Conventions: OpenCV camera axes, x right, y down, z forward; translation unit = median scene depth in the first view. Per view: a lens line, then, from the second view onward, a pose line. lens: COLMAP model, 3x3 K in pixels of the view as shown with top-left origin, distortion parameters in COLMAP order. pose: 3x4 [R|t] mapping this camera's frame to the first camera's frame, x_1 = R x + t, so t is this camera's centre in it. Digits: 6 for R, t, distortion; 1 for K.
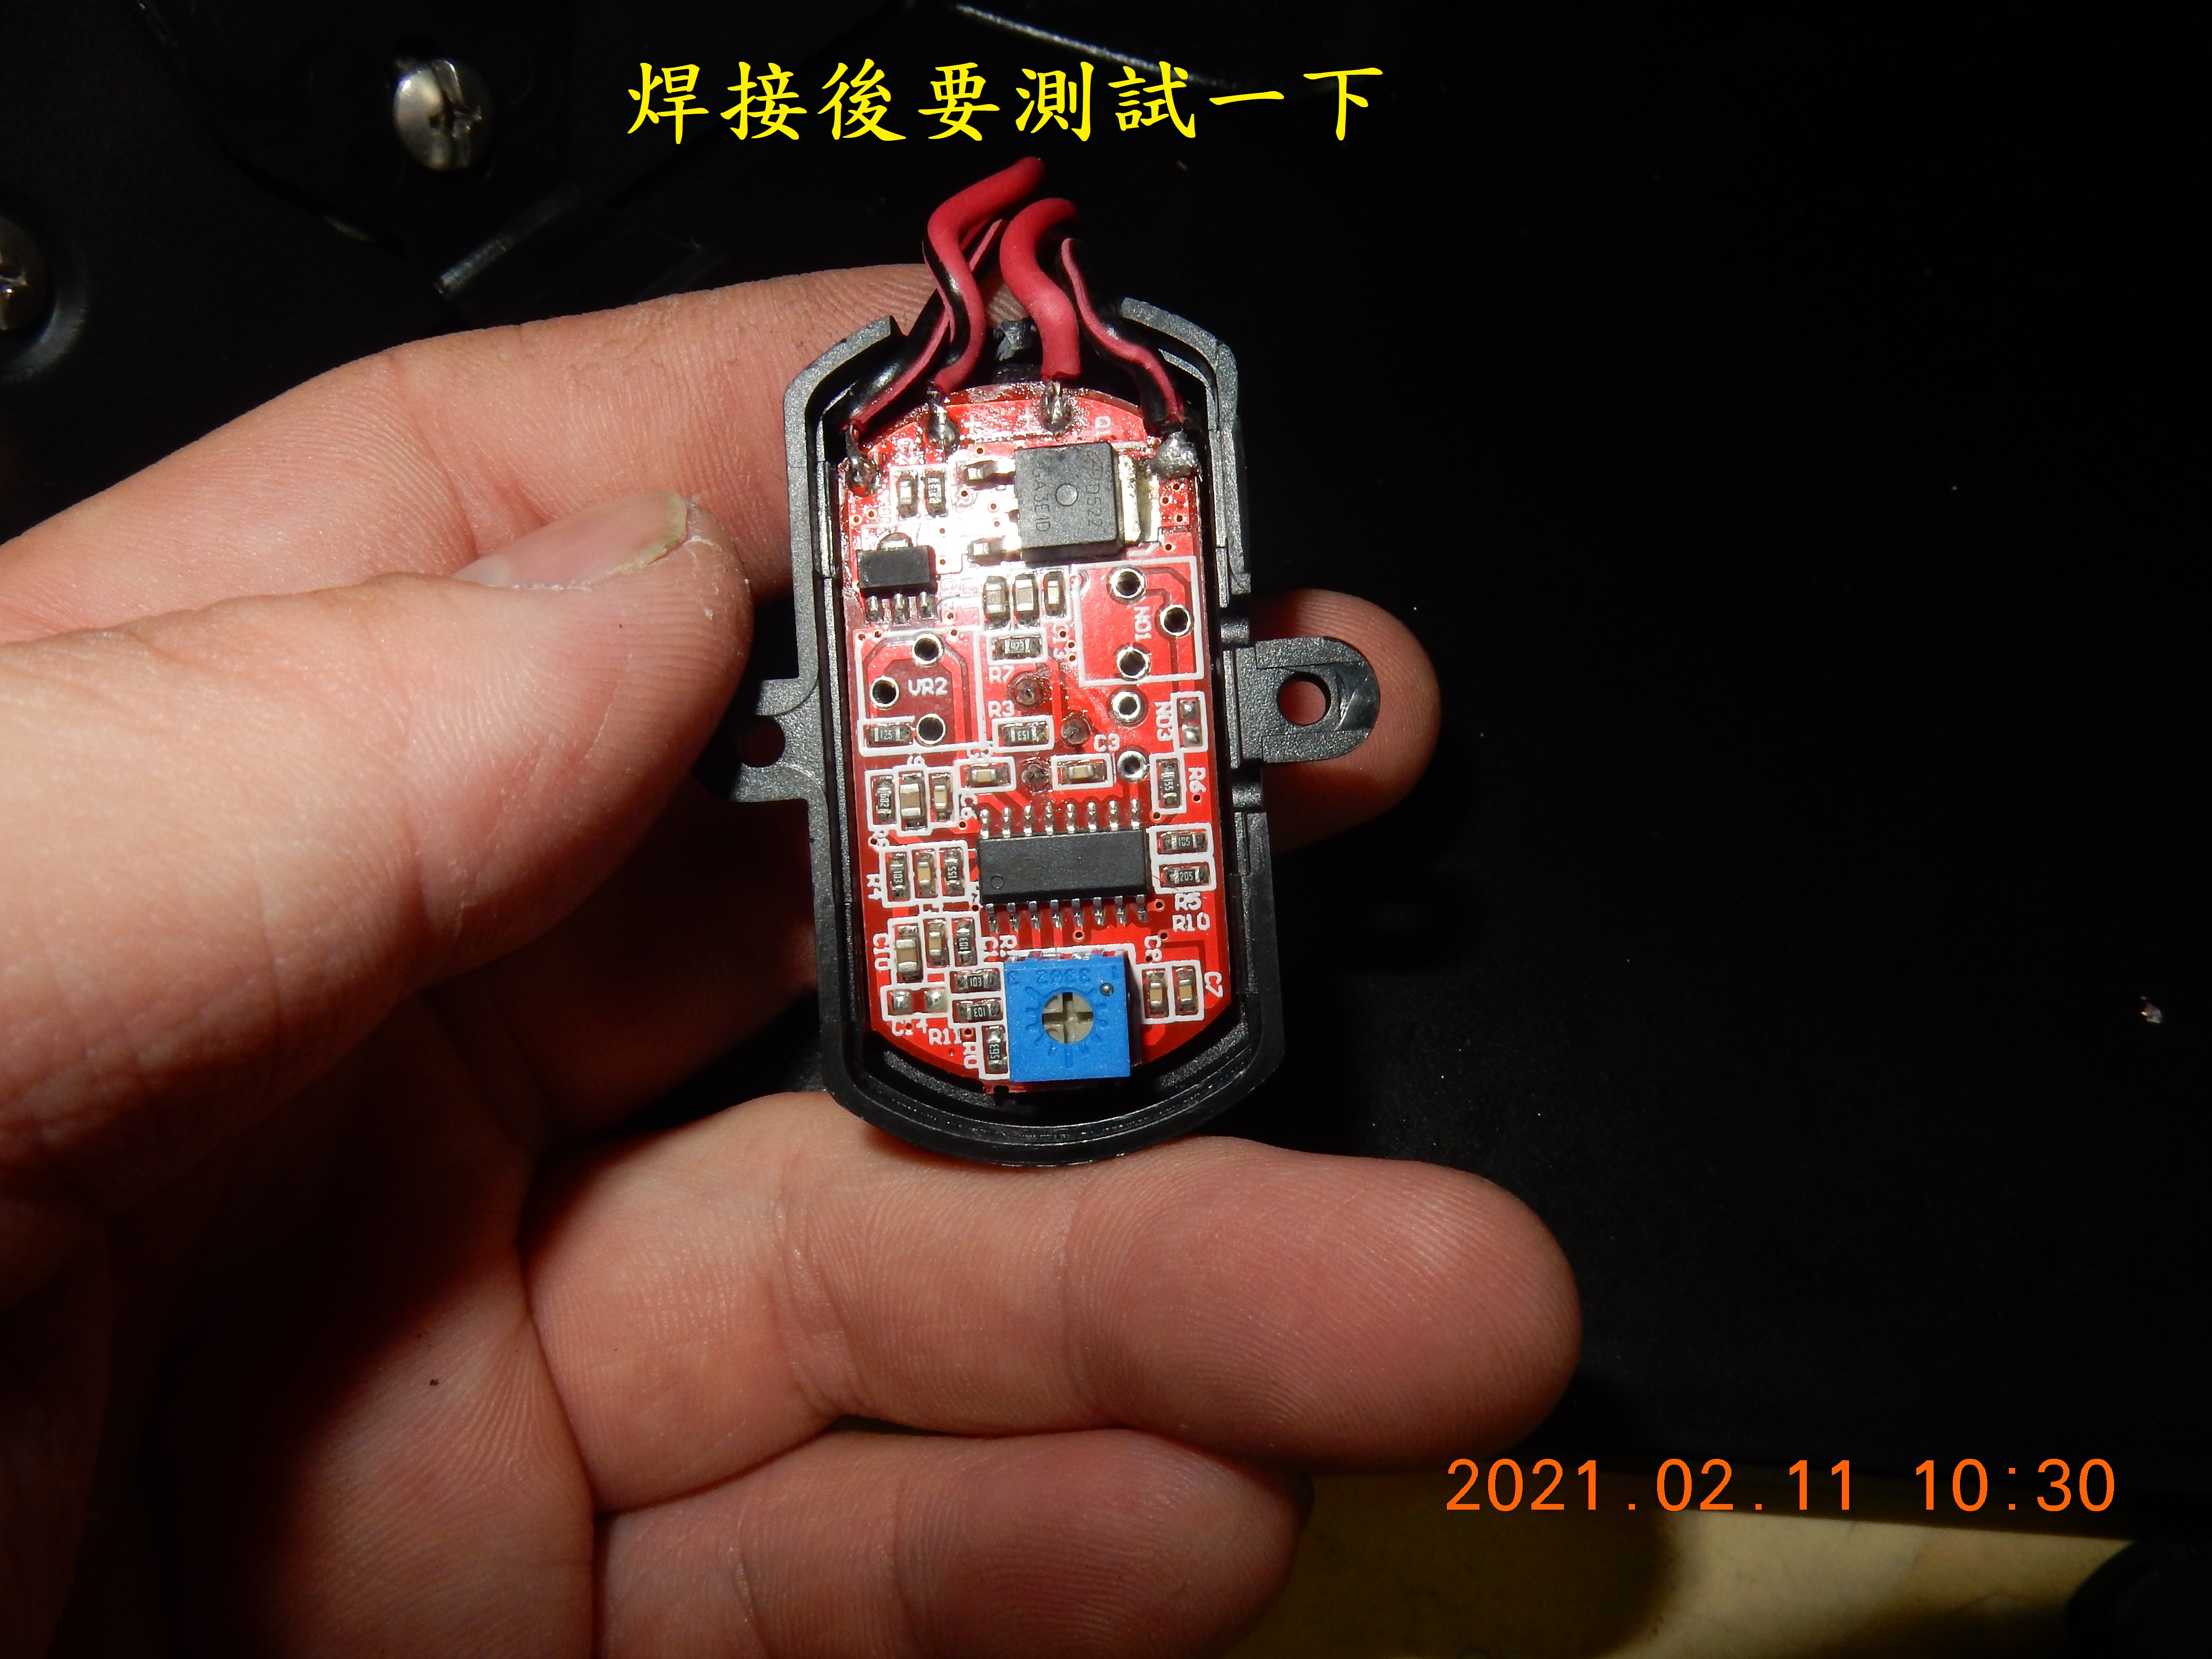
lens RADIAL K [[1652.7, 0, 1108.7], [0, 1652.7, 820.8], [0, 0, 1]] dist [0.023422, -0.002278]
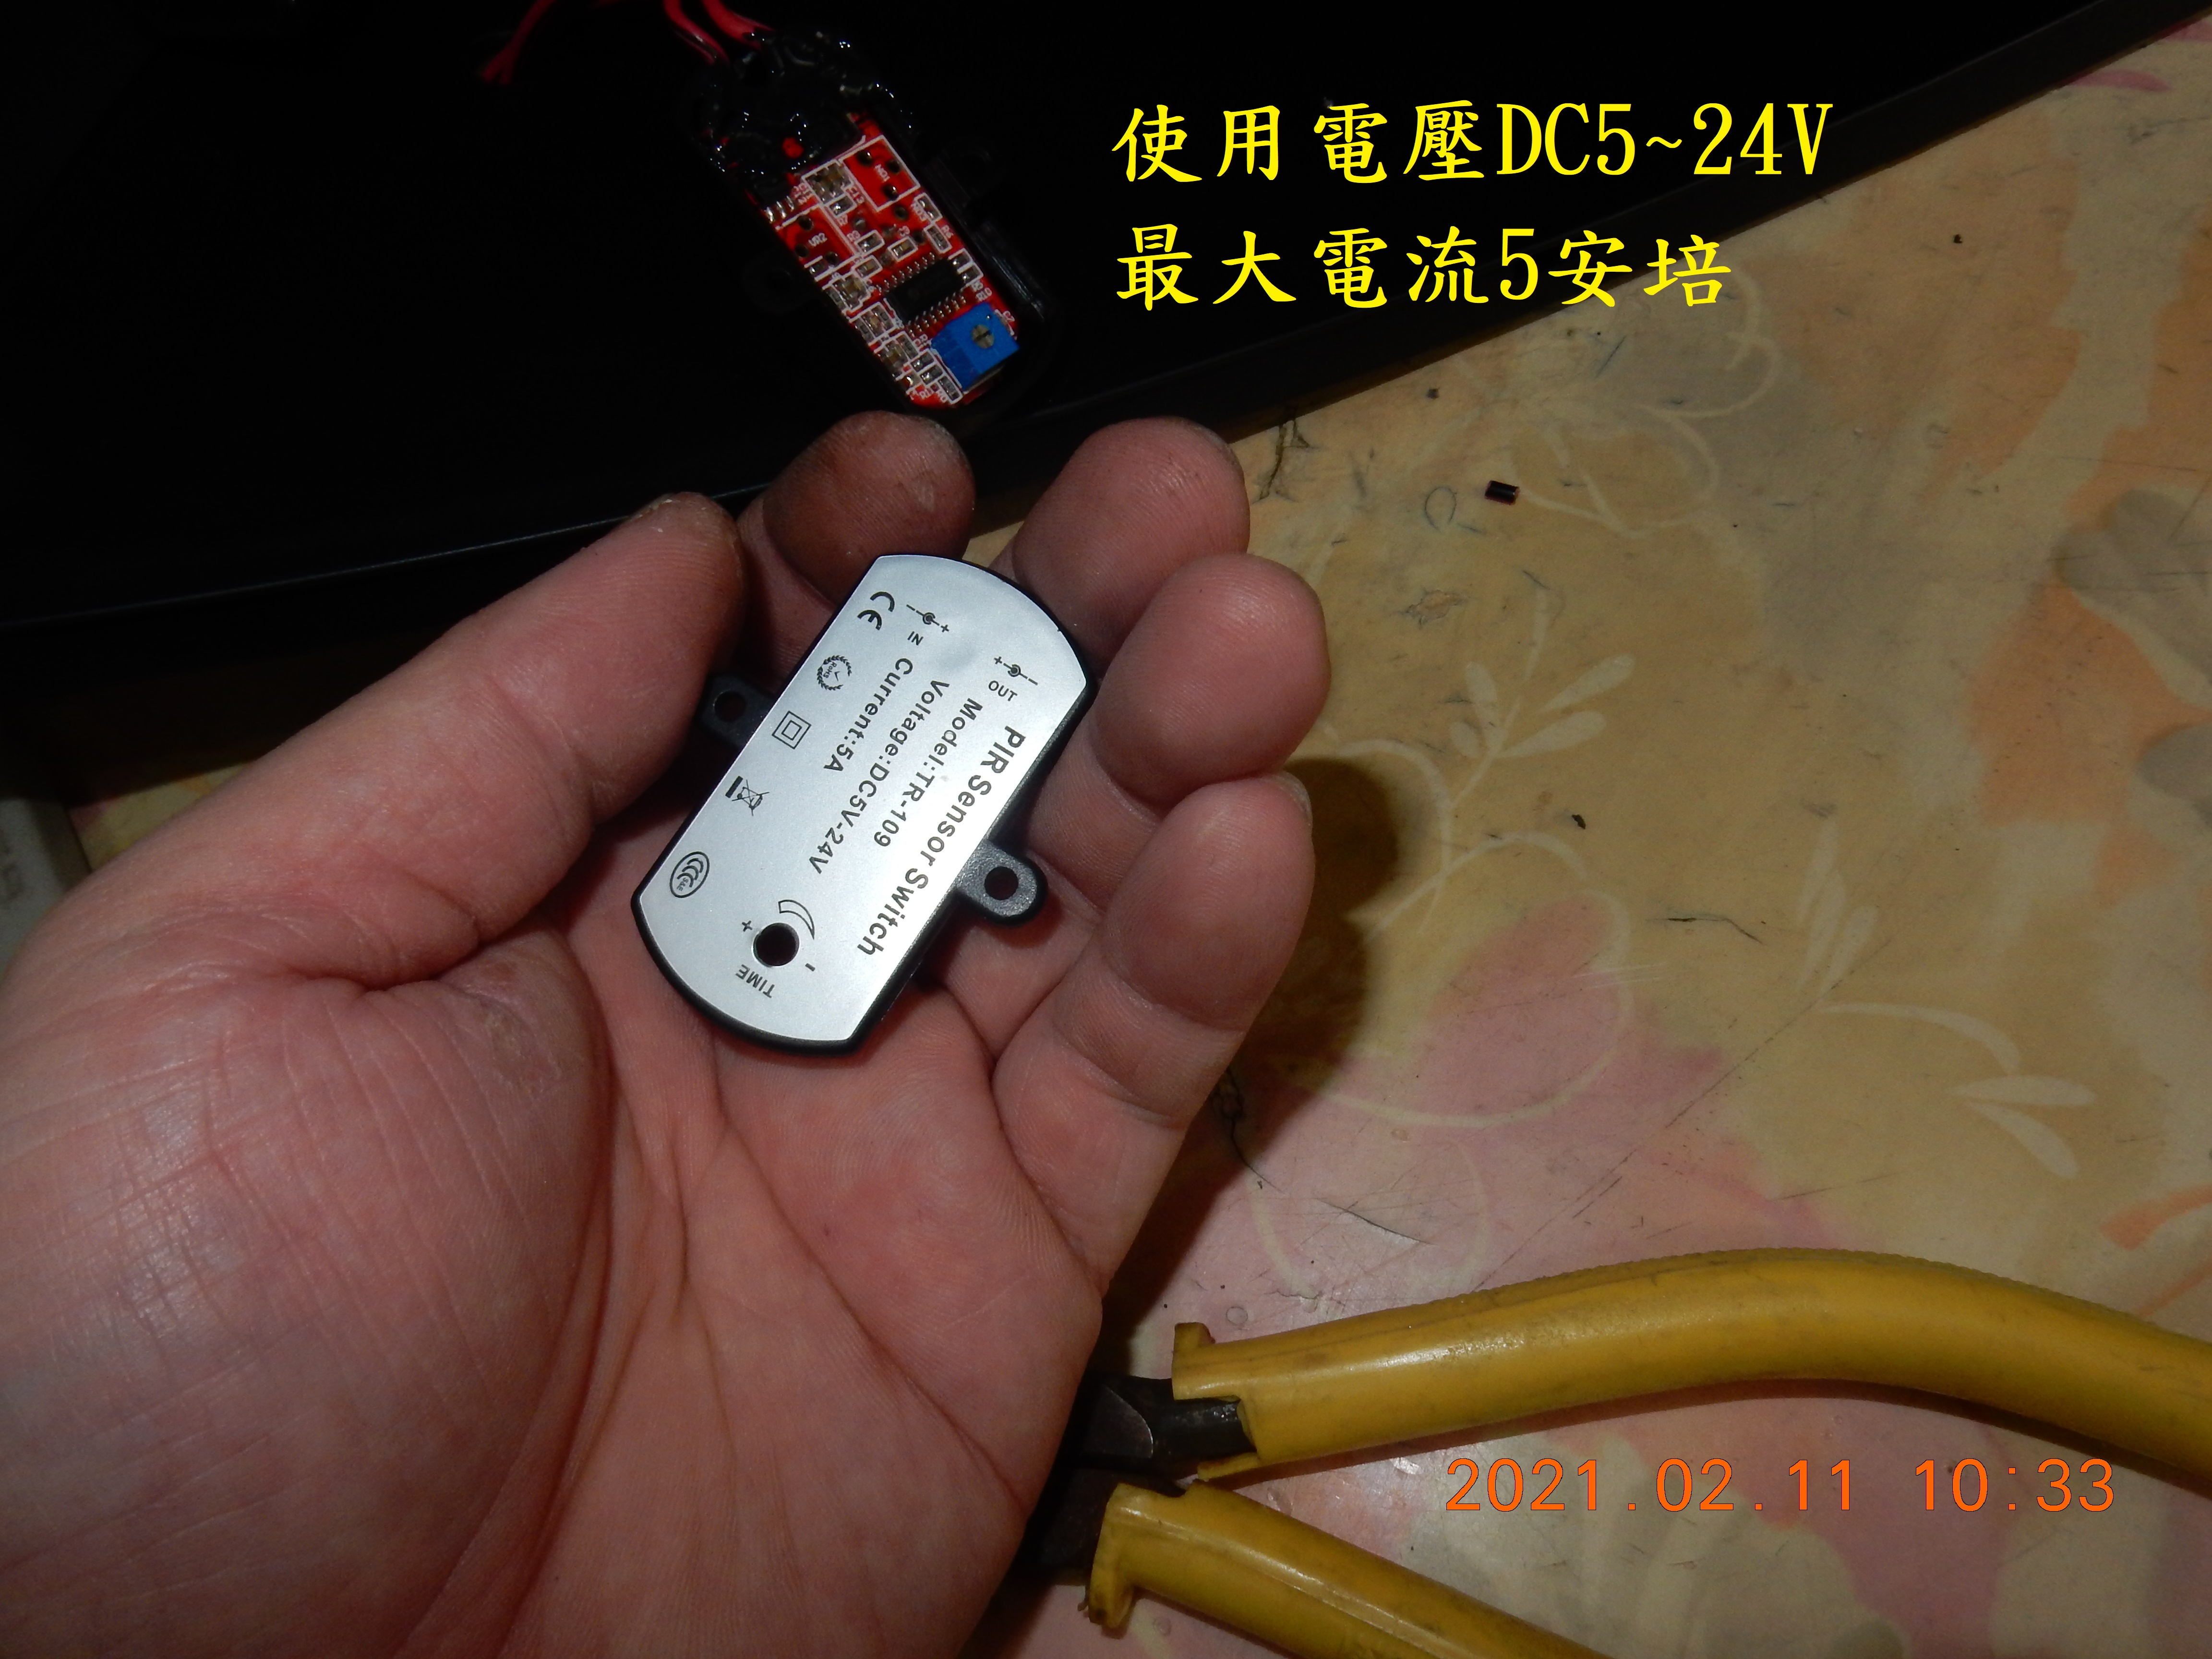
lens RADIAL K [[1652.7, 0, 1108.7], [0, 1652.7, 820.8], [0, 0, 1]] dist [0.023422, -0.002278]
pose [[0.668072, -0.532098, 0.520146, -1.254030], [0.541320, 0.827164, 0.150904, 0.372661], [-0.510542, 0.180750, 0.840640, -0.680127]]
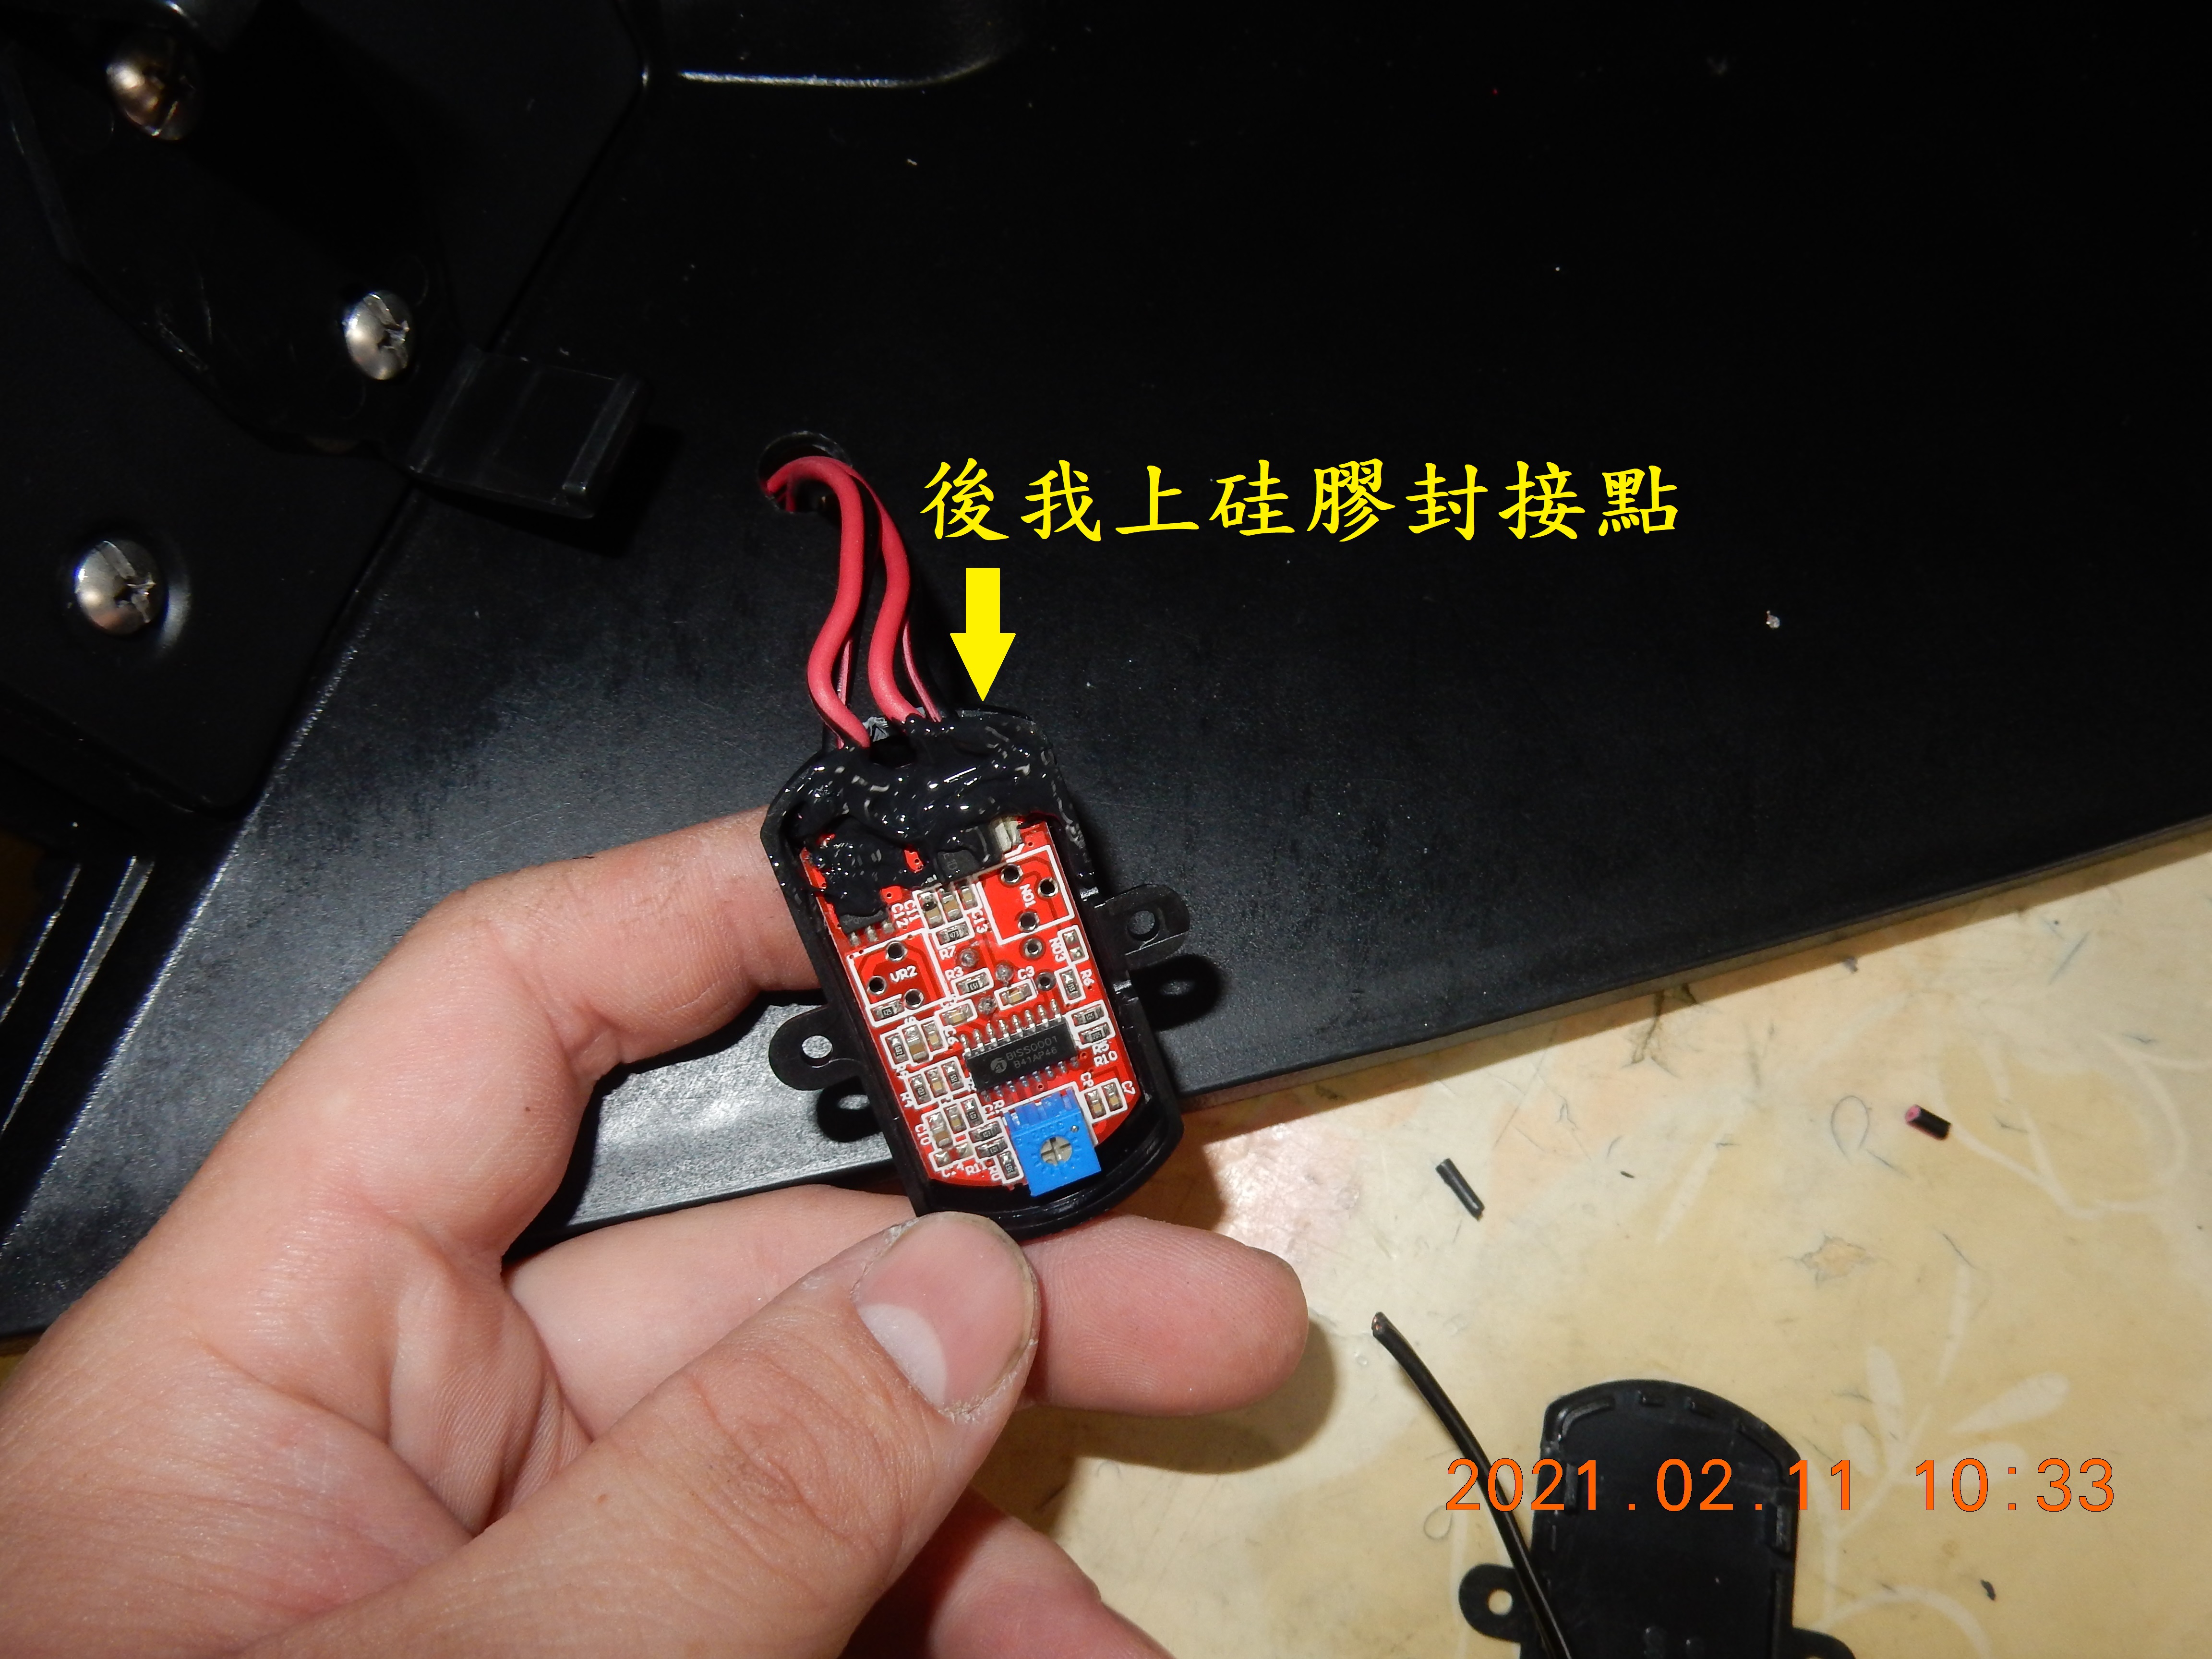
lens RADIAL K [[1652.7, 0, 1108.7], [0, 1652.7, 820.8], [0, 0, 1]] dist [0.023422, -0.002278]
pose [[0.947331, -0.292384, 0.130672, -0.088345], [0.242374, 0.921254, 0.304213, -0.631979], [-0.209329, -0.256519, 0.943599, -0.444316]]
